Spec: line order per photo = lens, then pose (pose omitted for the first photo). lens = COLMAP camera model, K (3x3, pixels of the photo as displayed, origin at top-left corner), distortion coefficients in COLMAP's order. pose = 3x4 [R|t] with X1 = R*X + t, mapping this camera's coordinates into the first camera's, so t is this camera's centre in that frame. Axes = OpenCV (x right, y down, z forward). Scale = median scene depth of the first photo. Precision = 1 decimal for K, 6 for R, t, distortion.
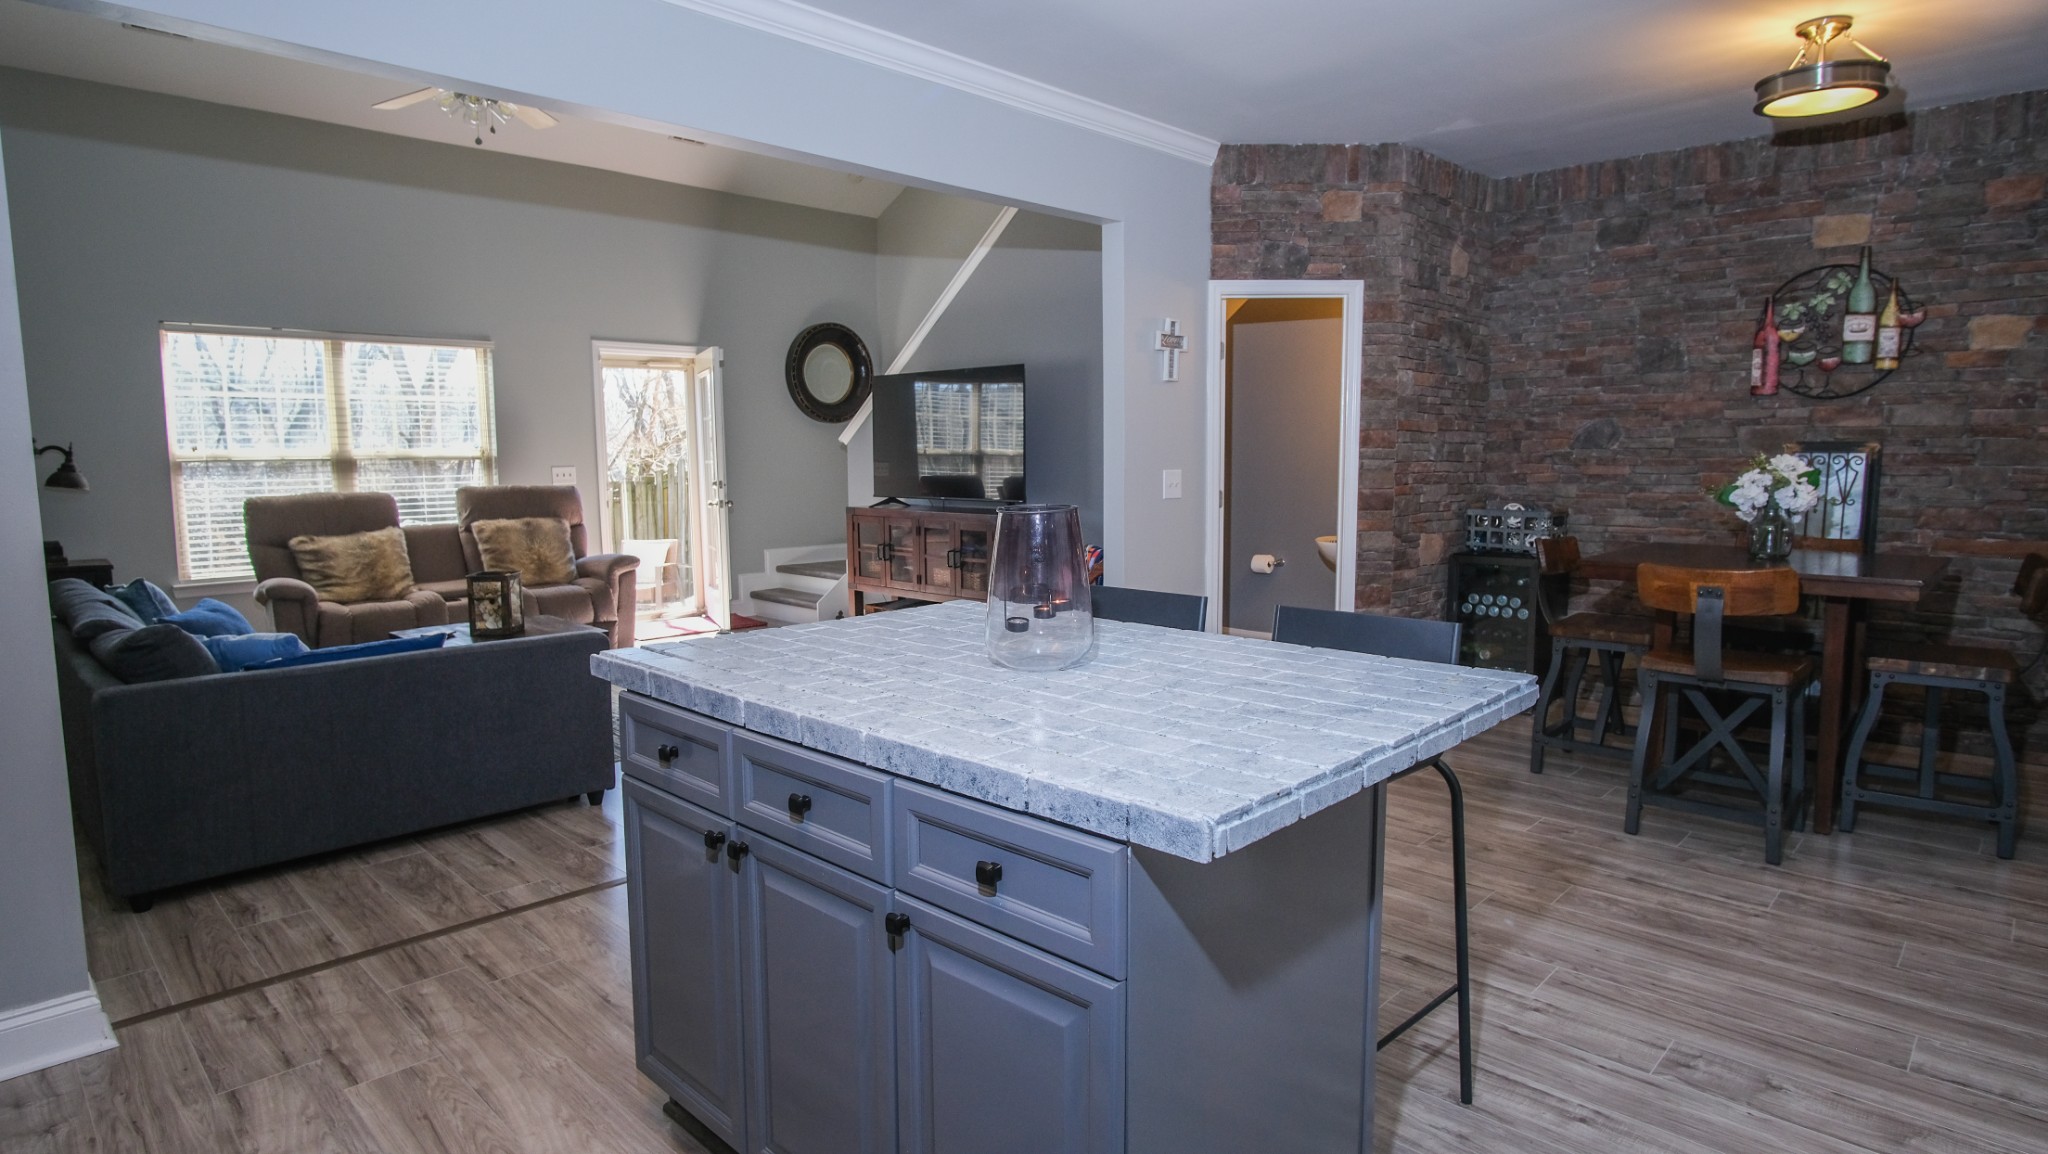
lens RADIAL K [[1092.1, 0, 1024.5], [0, 1092.1, 567.8], [0, 0, 1]] dist [-0.037591, 0.011731]
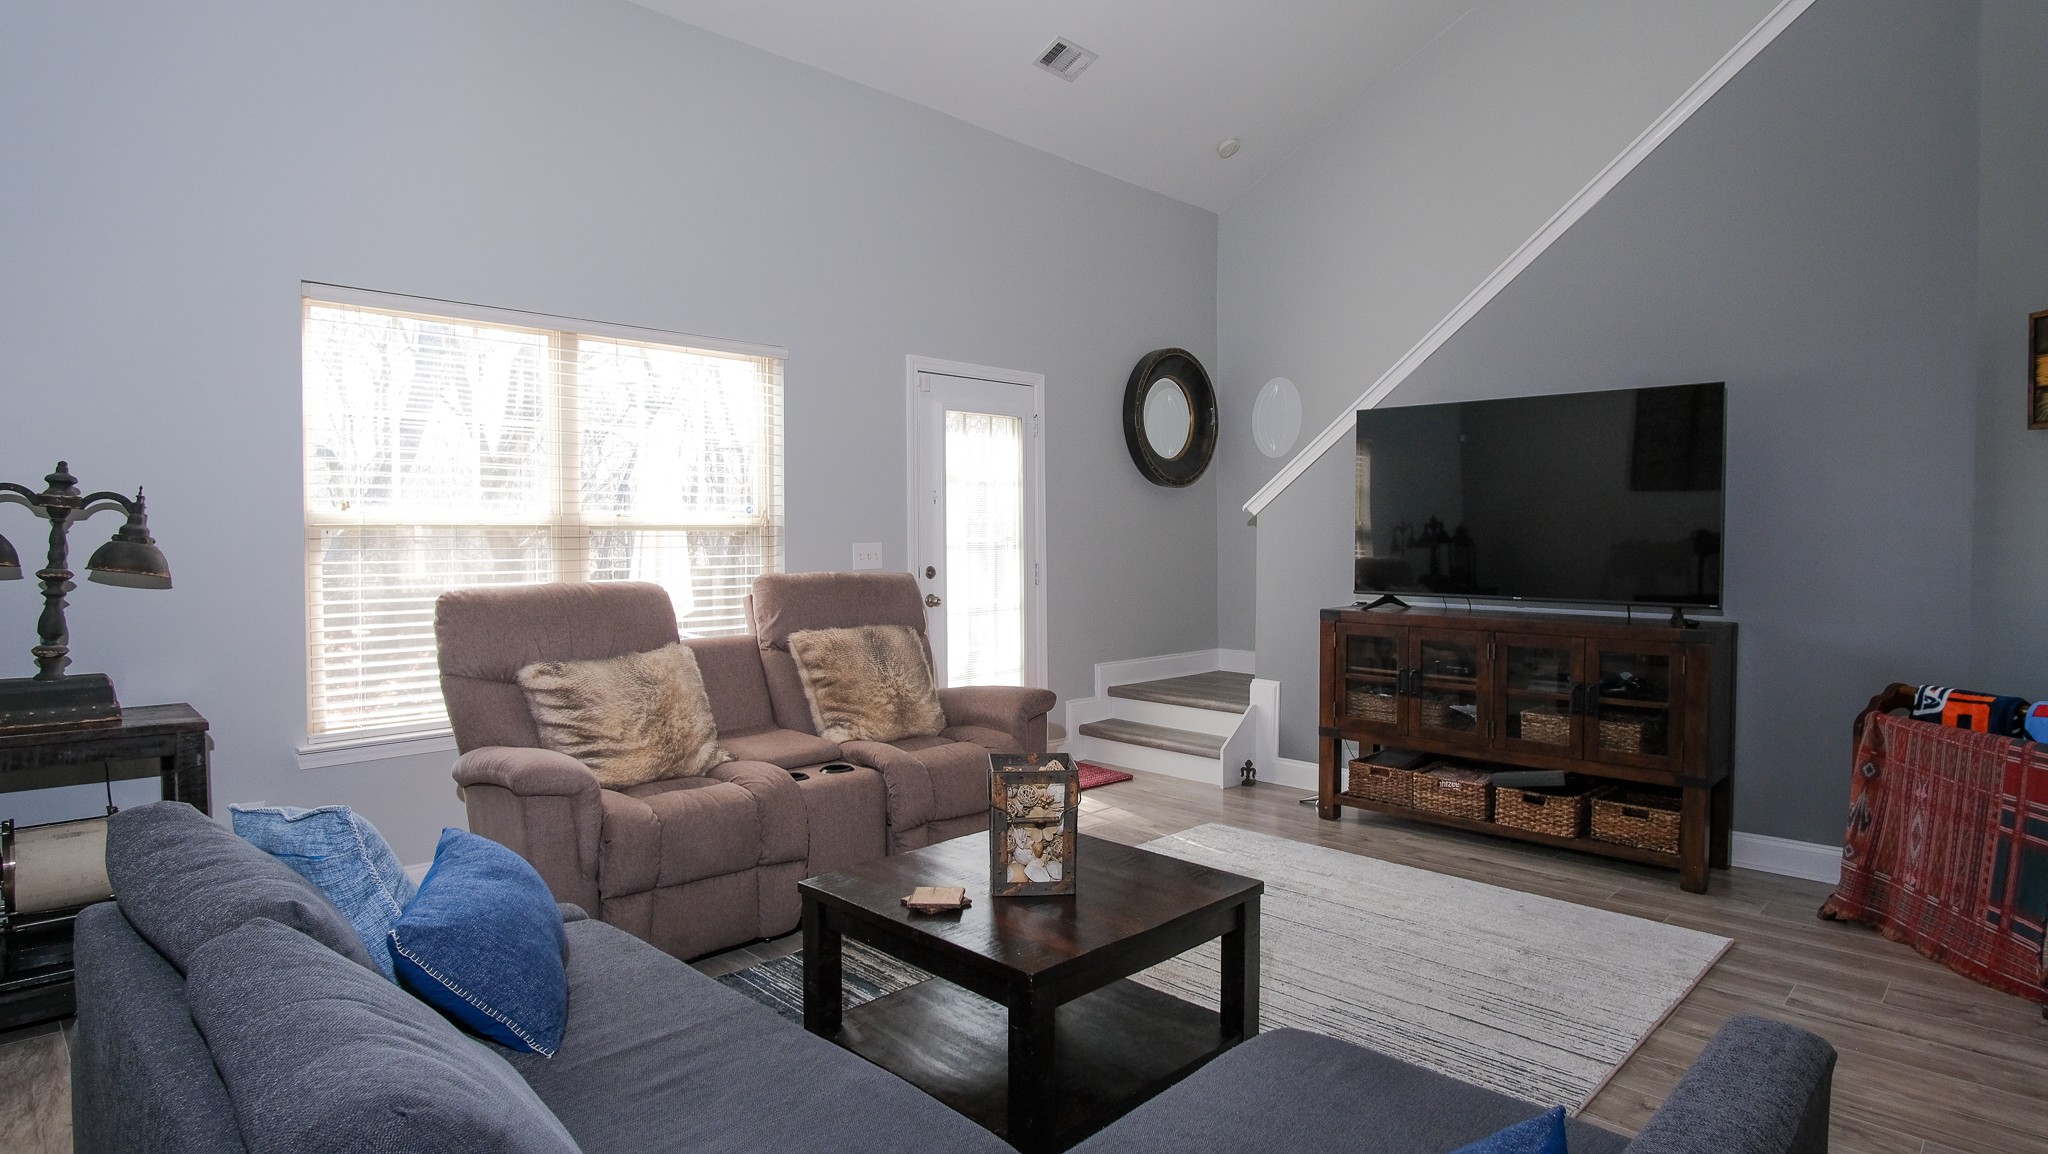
lens RADIAL K [[1092.1, 0, 1024.5], [0, 1092.1, 567.8], [0, 0, 1]] dist [-0.037591, 0.011731]
pose [[0.999959, 0.007792, 0.004514, -0.491324], [-0.007436, 0.997211, -0.074258, -0.044442], [-0.005080, 0.074221, 0.997229, 0.506086]]
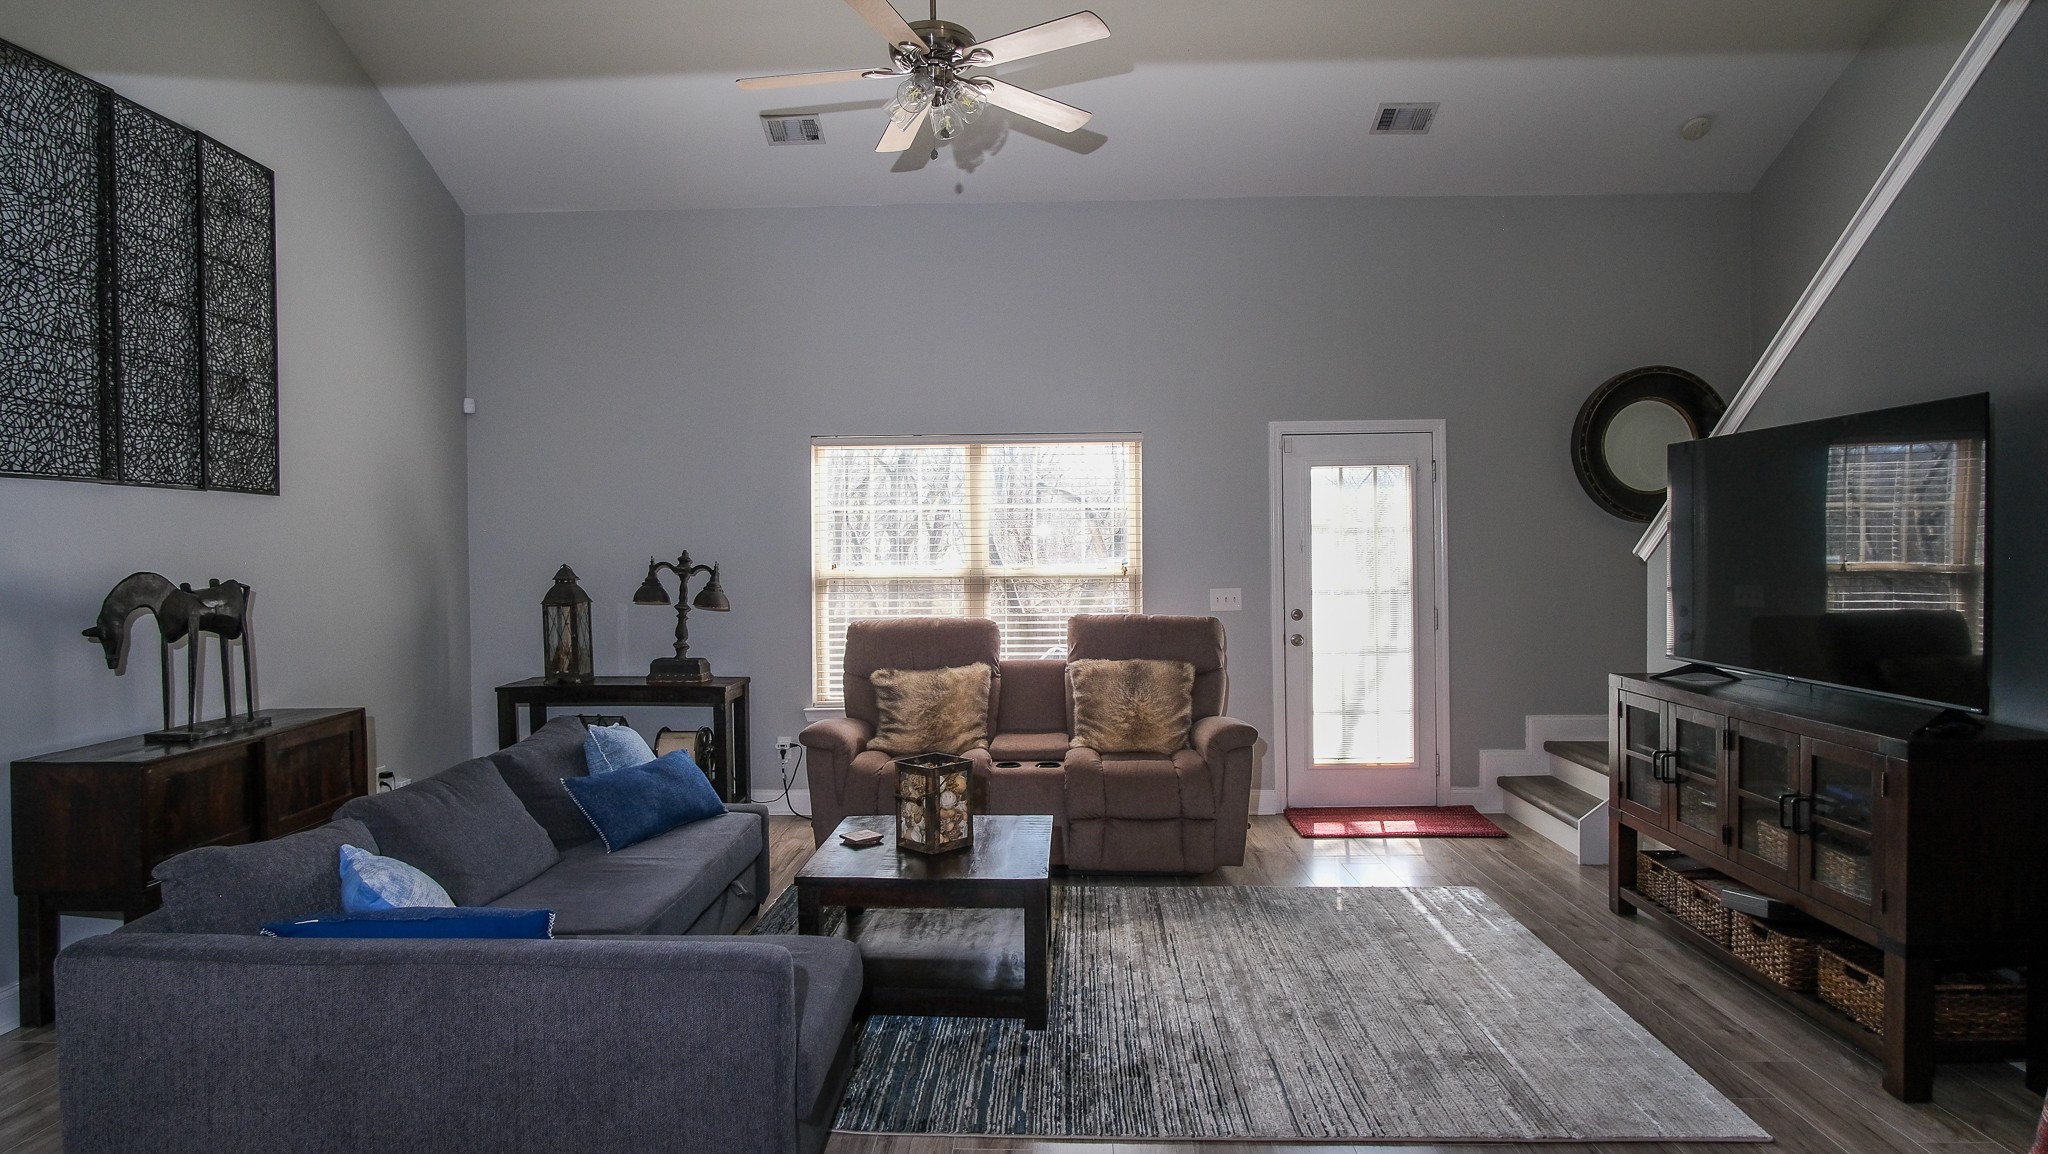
lens RADIAL K [[1092.1, 0, 1024.5], [0, 1092.1, 567.8], [0, 0, 1]] dist [-0.037591, 0.011731]
pose [[0.679656, 0.012266, -0.733428, 0.062545], [-0.072695, 0.996064, -0.050707, -0.086194], [0.729920, 0.087780, 0.677873, 0.551310]]
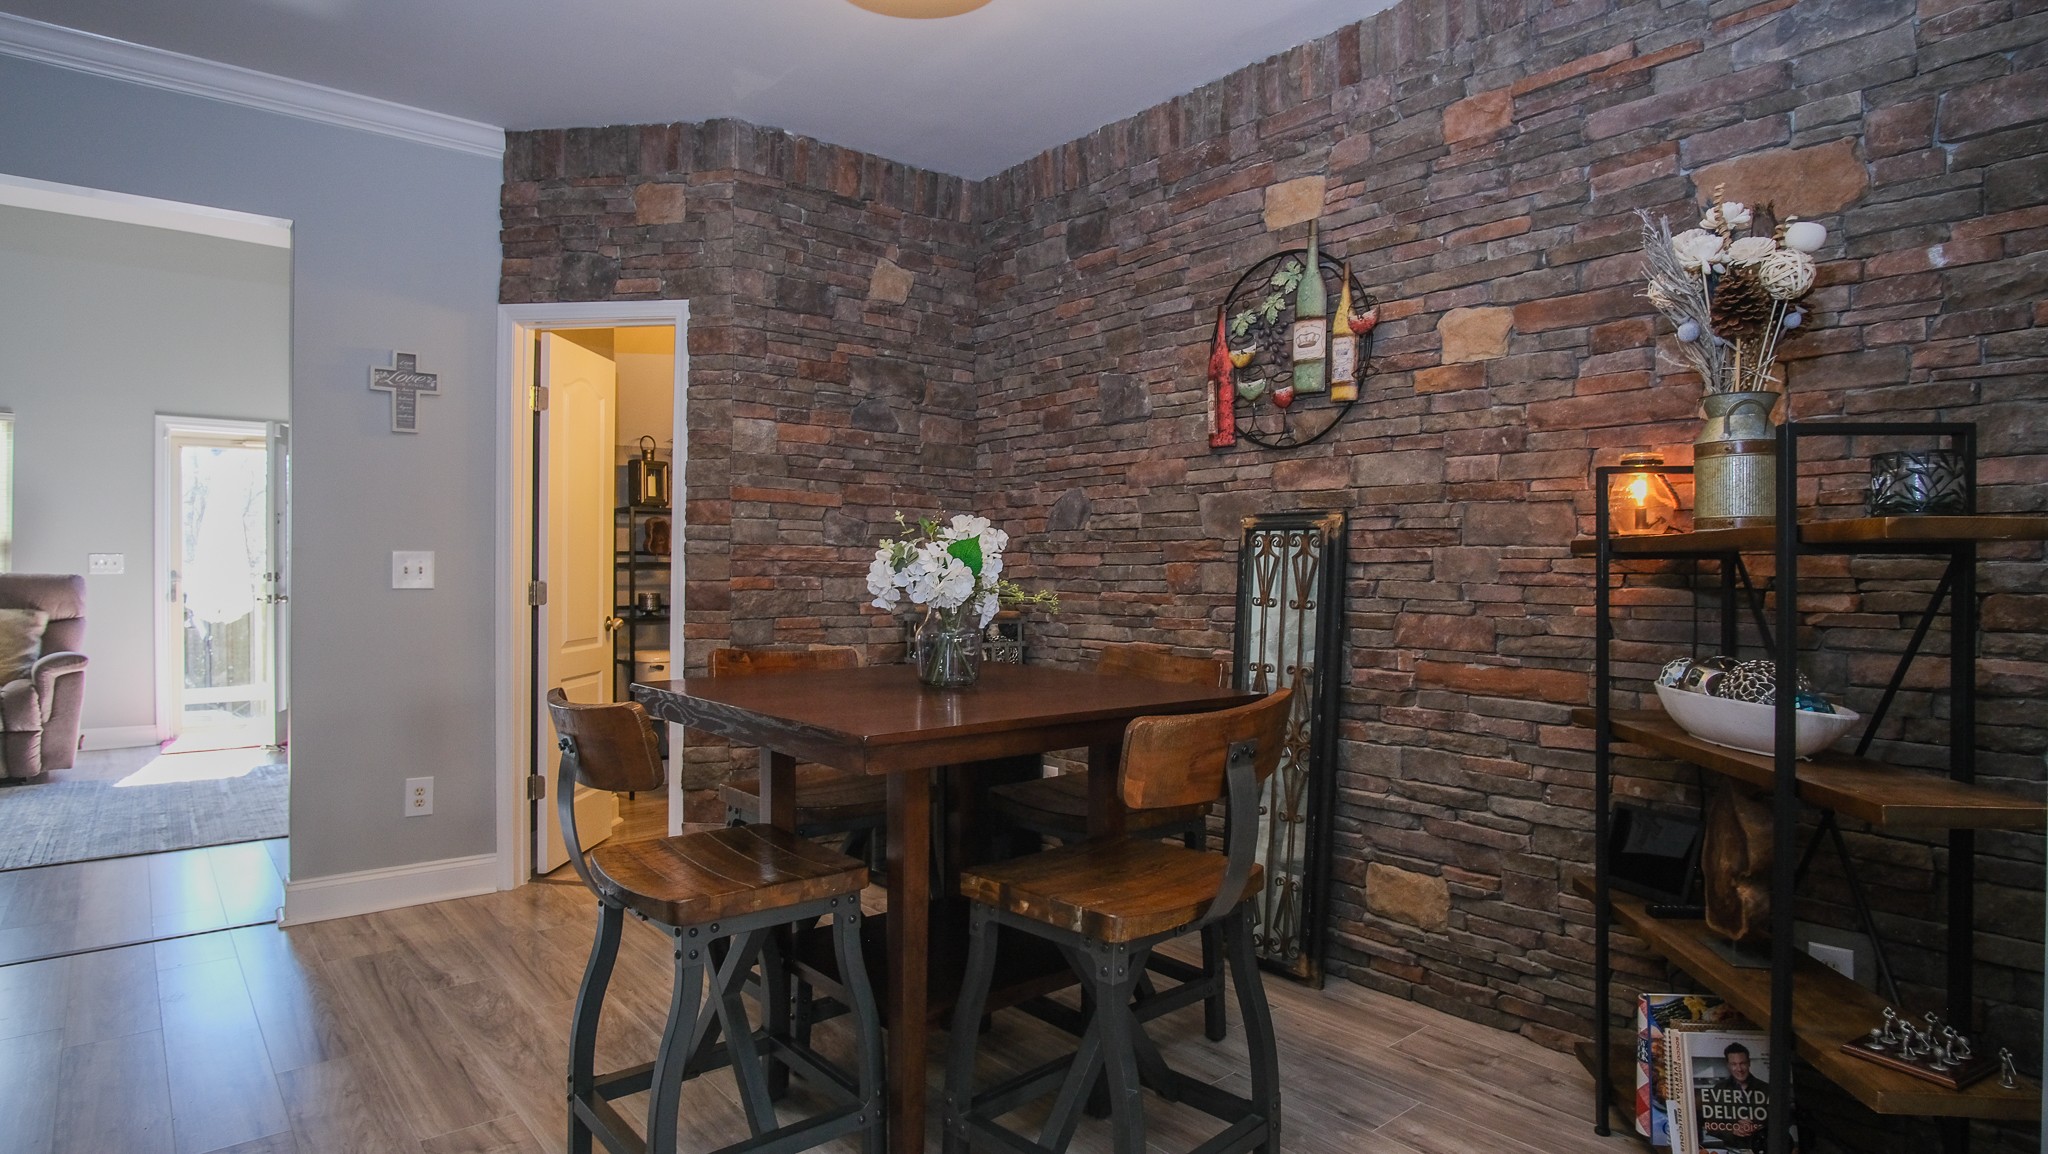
lens RADIAL K [[1092.1, 0, 1024.5], [0, 1092.1, 567.8], [0, 0, 1]] dist [-0.037591, 0.011731]
pose [[0.995129, 0.012286, -0.097815, 0.606454], [-0.022717, 0.994079, -0.106255, -0.008983], [0.095930, 0.107959, 0.989516, 0.302999]]
